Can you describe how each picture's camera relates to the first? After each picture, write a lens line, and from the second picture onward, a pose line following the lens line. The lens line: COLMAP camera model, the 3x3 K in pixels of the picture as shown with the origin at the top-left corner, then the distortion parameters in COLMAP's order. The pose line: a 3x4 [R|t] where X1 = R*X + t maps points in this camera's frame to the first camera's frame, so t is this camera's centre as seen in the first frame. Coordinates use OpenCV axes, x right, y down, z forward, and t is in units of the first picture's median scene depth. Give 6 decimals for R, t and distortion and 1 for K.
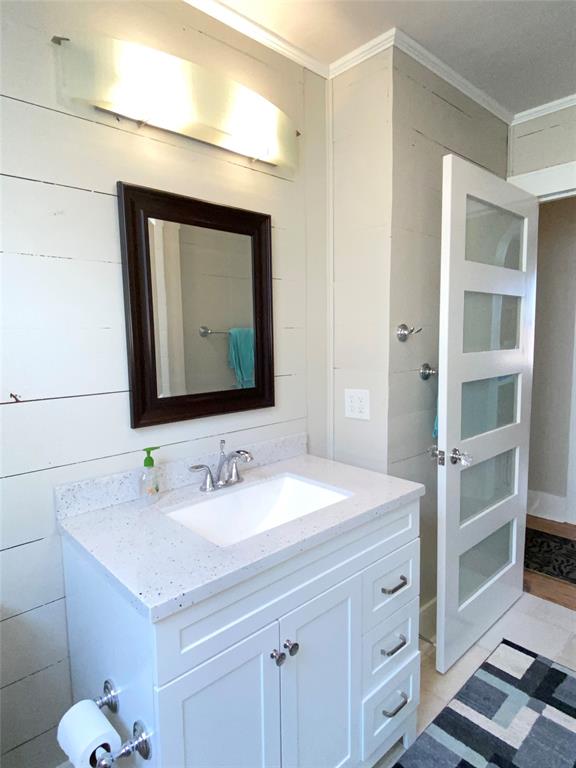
lens RADIAL K [[434.2, 0, 288.0], [0, 434.2, 384.0], [0, 0, 1]] dist [0.000490, -0.000831]
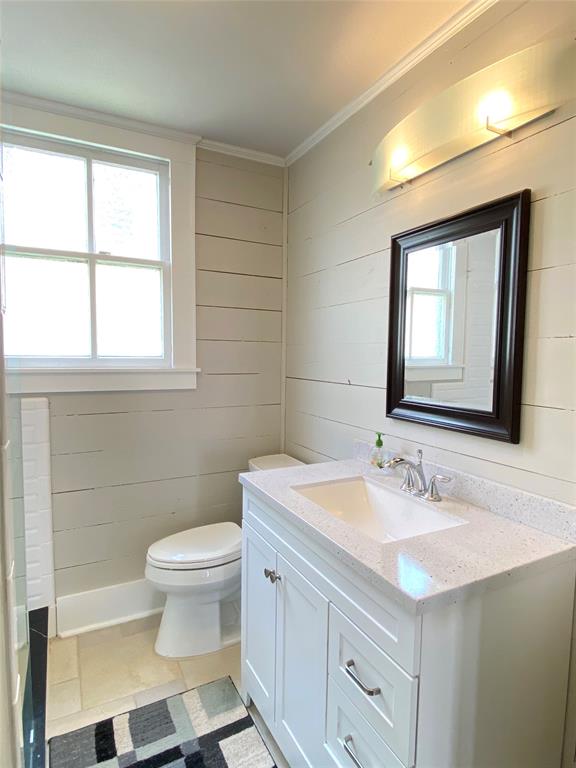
lens RADIAL K [[434.2, 0, 288.0], [0, 434.2, 384.0], [0, 0, 1]] dist [0.000490, -0.000831]
pose [[-0.248745, 0.085027, -0.964830, 0.923502], [-0.114266, 0.986607, 0.116405, -0.110670], [0.961805, 0.139202, -0.235698, 0.937559]]
